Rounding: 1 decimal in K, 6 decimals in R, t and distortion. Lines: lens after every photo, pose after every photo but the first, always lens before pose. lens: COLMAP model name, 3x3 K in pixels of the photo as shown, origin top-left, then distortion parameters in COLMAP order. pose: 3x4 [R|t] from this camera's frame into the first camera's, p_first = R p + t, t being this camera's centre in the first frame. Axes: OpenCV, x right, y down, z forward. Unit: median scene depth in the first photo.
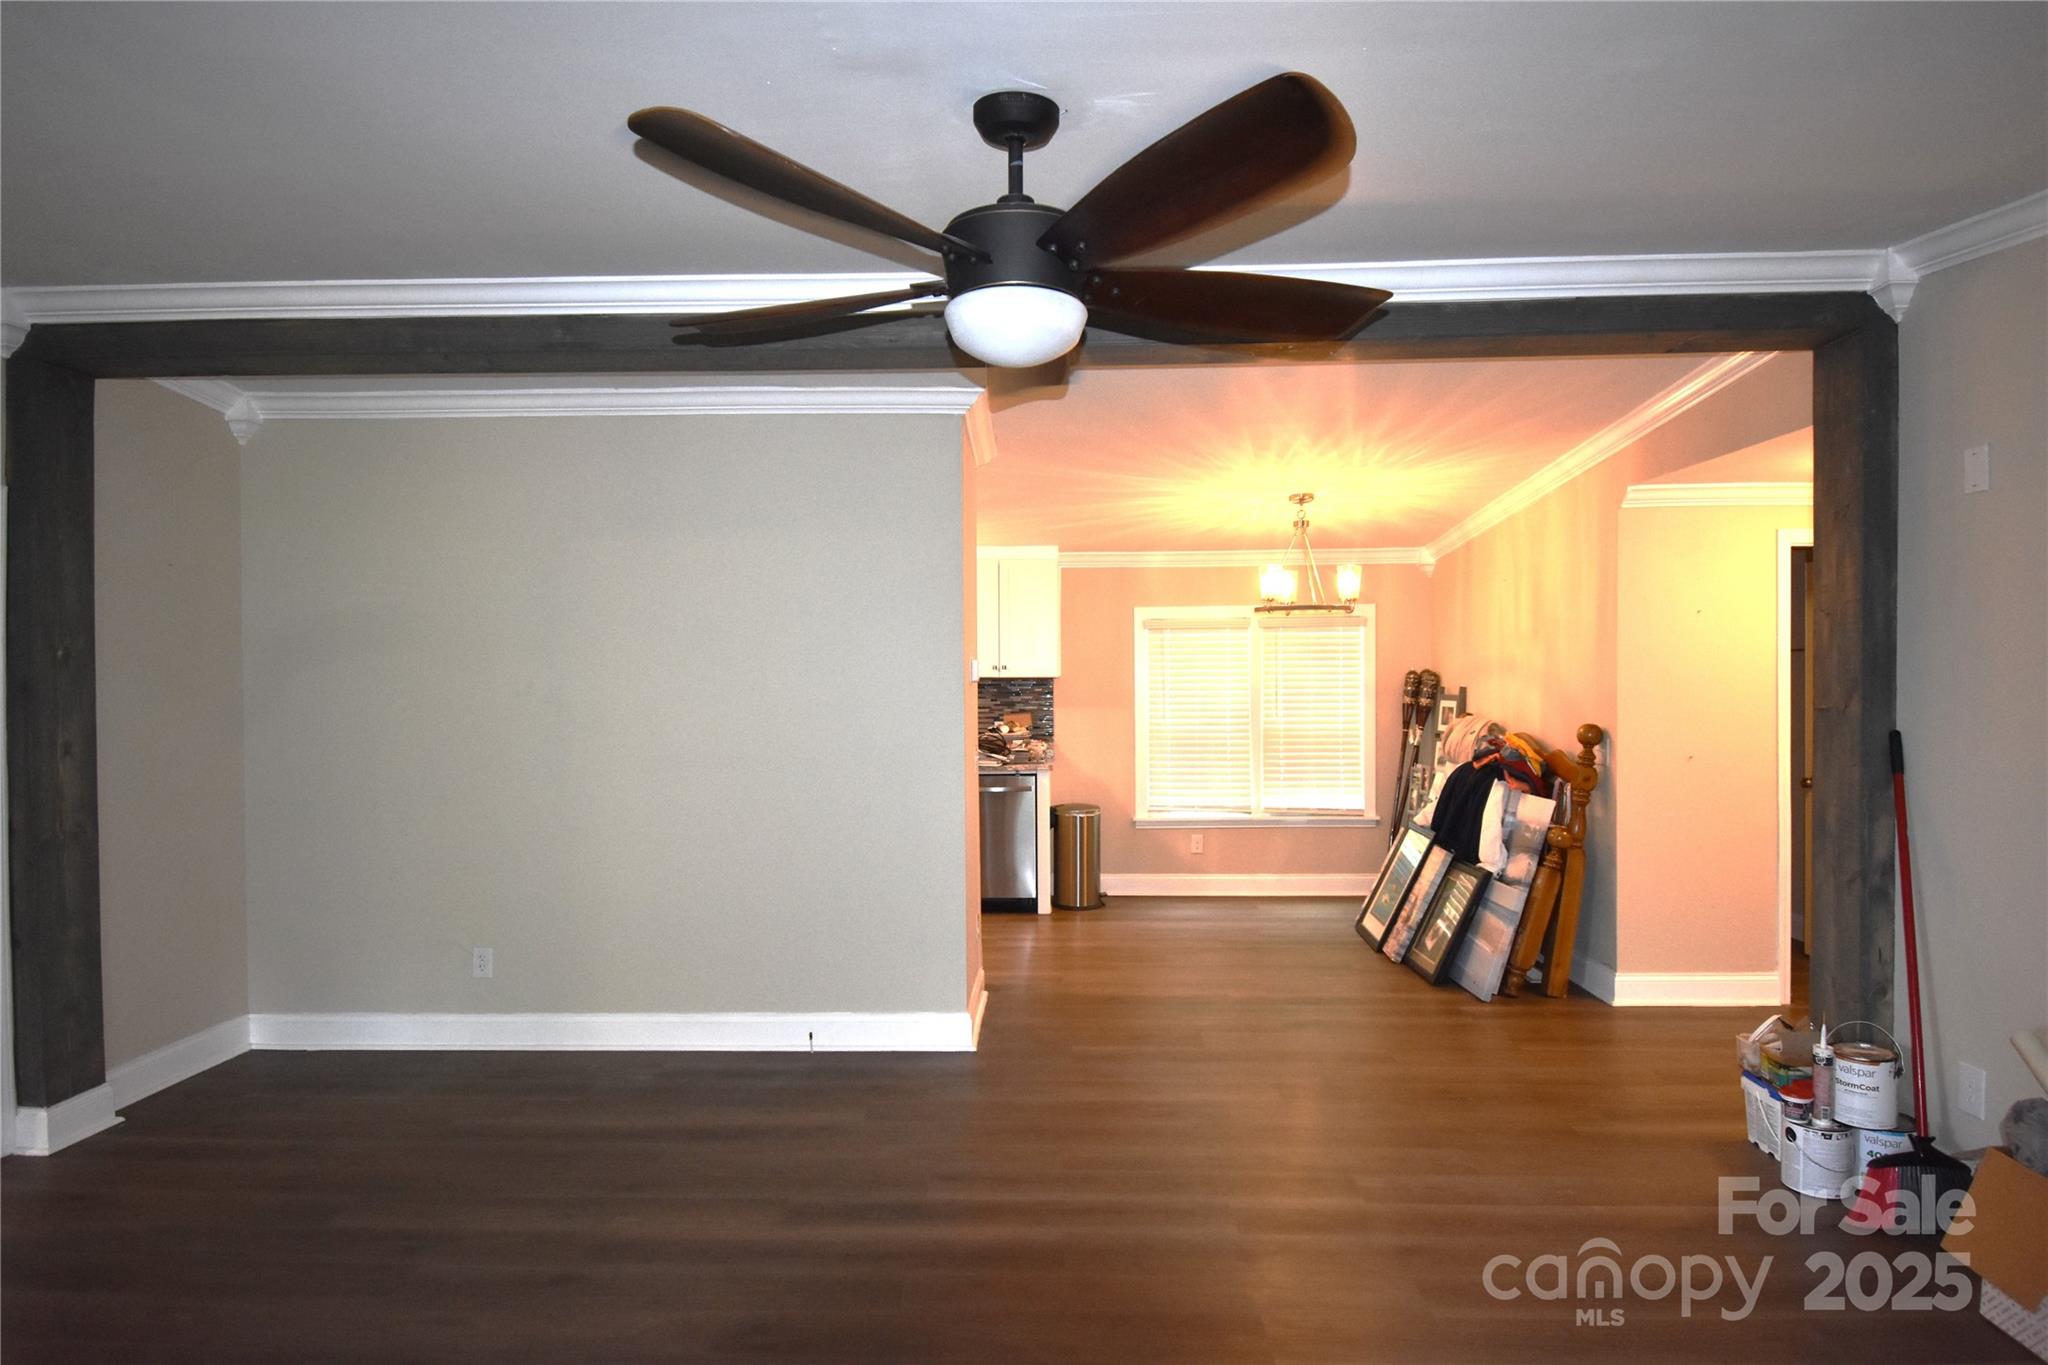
lens RADIAL K [[1104.2, 0, 1029.4], [0, 1104.2, 682.3], [0, 0, 1]] dist [0.004004, -0.002697]
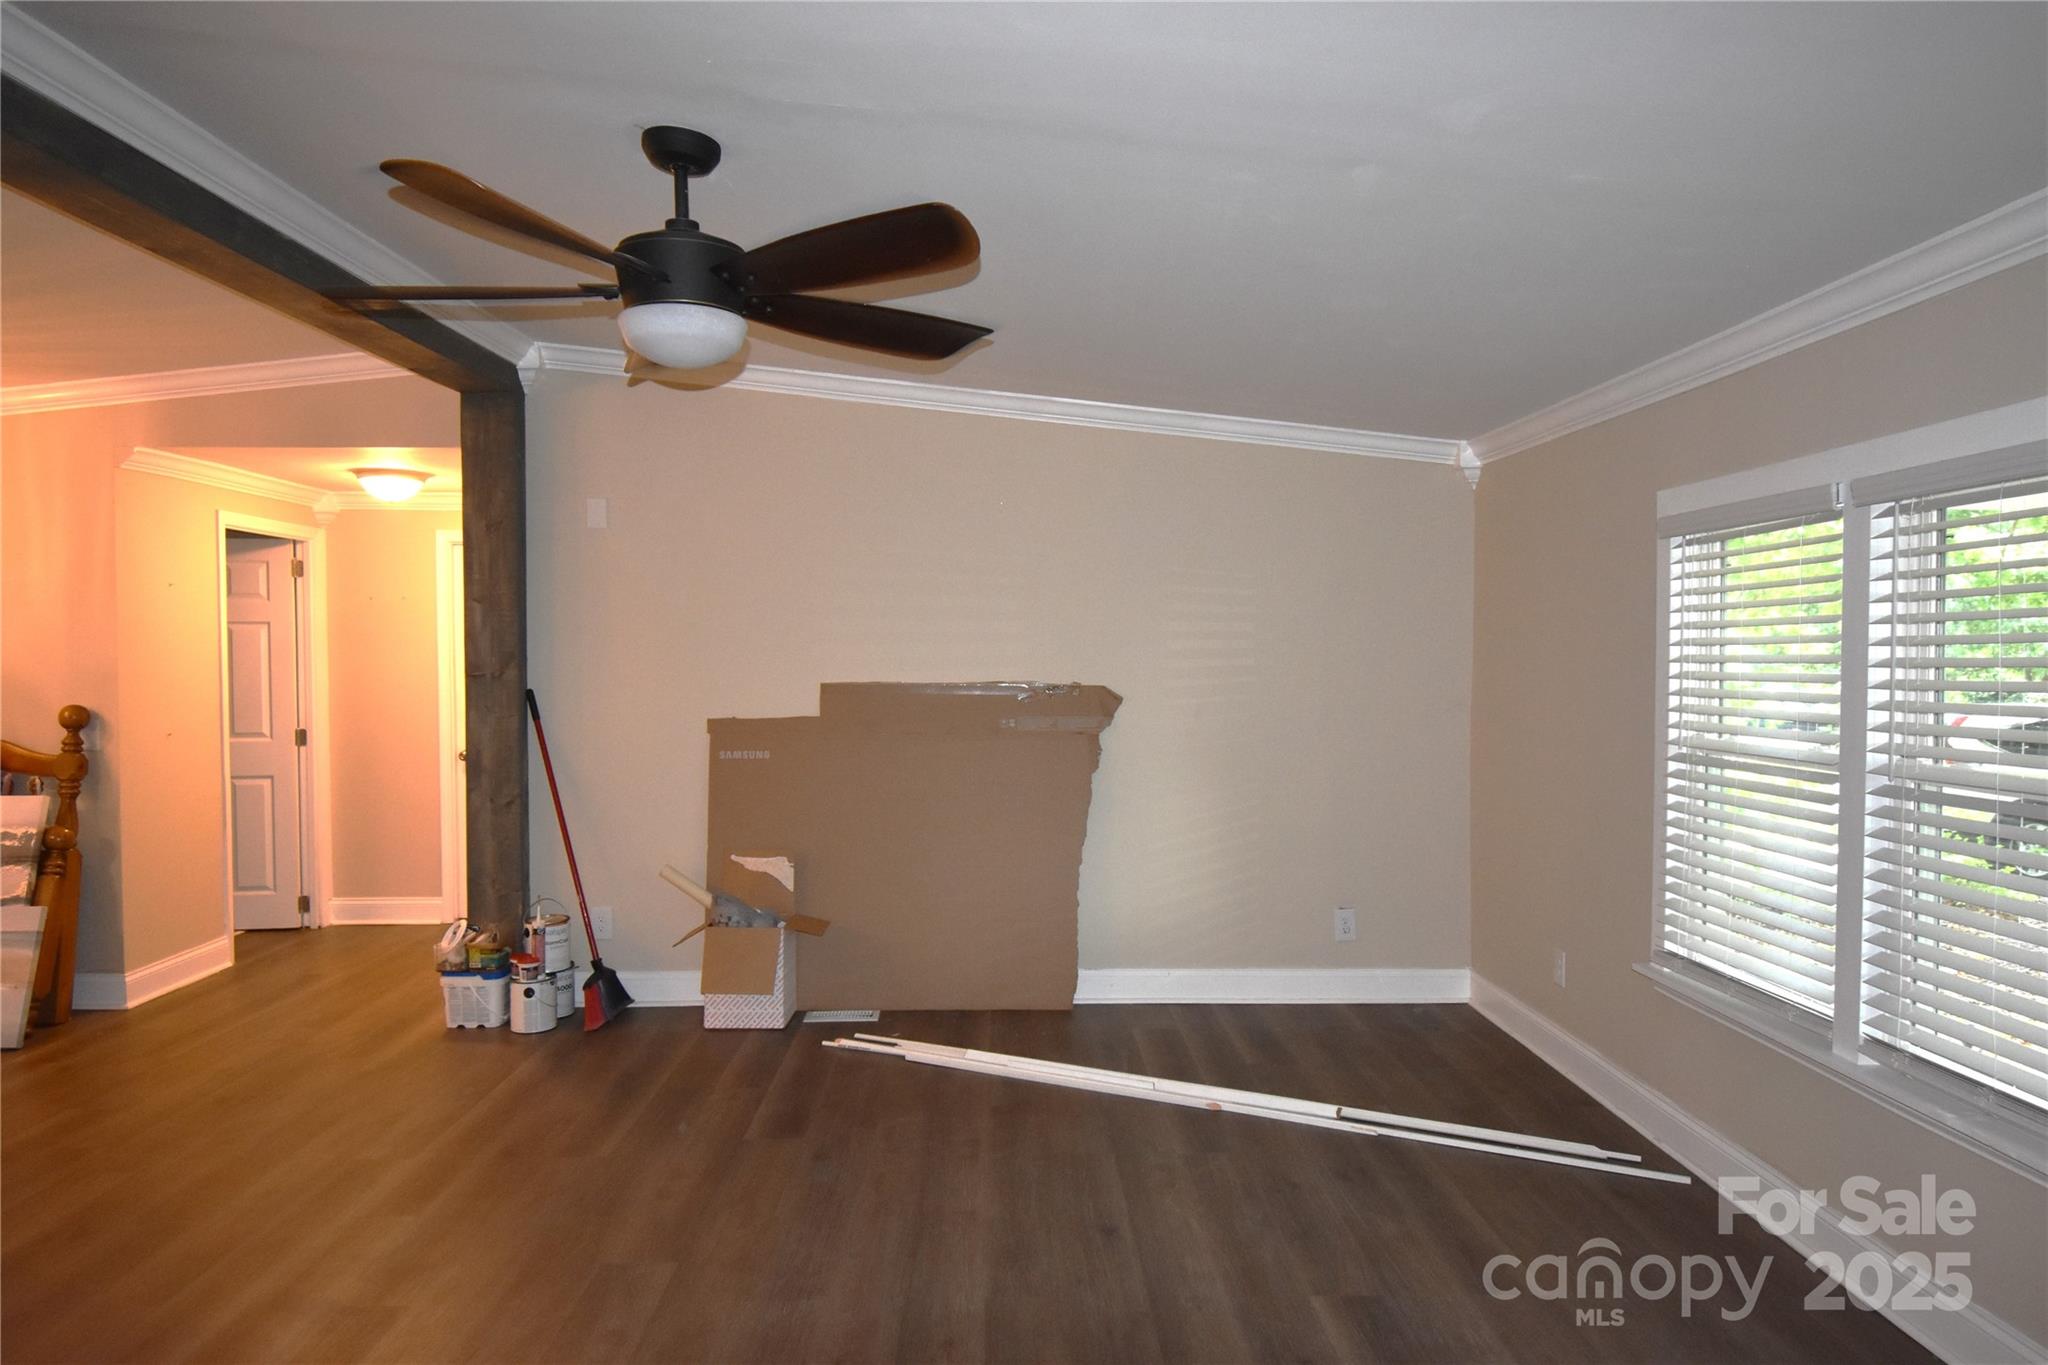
lens RADIAL K [[1292.3, 0, 1035.8], [0, 1292.3, 689.0], [0, 0, 1]] dist [-0.001519, -0.007599]
pose [[-0.054686, -0.025471, 0.998179, -0.557135], [0.007661, 0.999634, 0.025927, 0.003947], [-0.998474, 0.009065, -0.054471, 0.292717]]
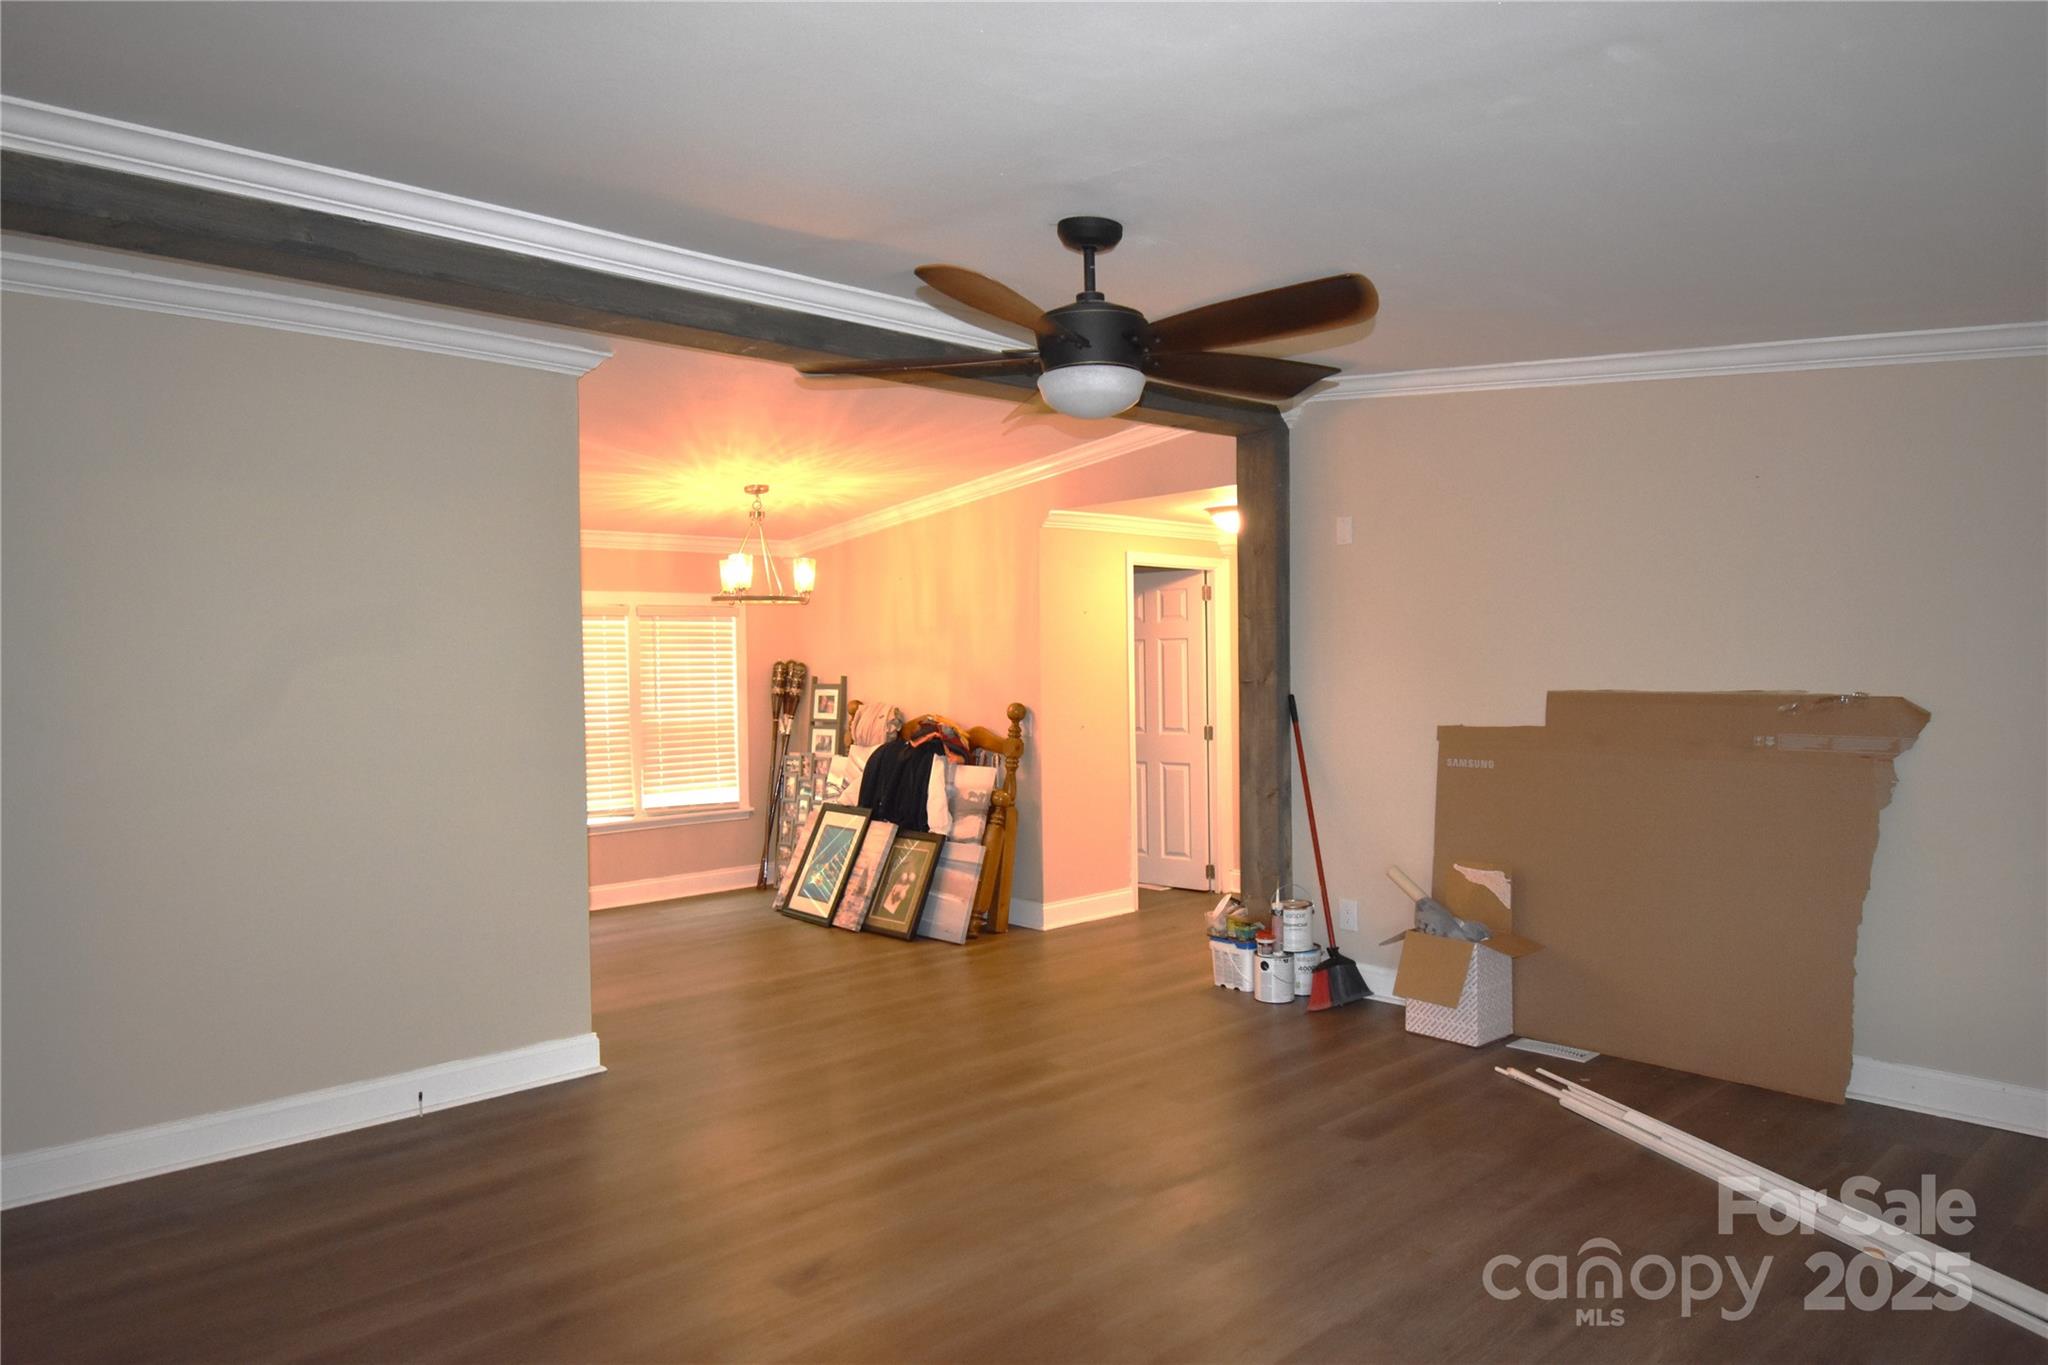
lens RADIAL K [[1292.3, 0, 1021.9], [0, 1292.3, 684.3], [0, 0, 1]] dist [-0.001519, -0.007599]
pose [[0.715578, -0.015076, 0.698370, -0.473827], [0.013911, 0.999876, 0.007331, 0.007144], [-0.698394, 0.004469, 0.715700, -0.014139]]
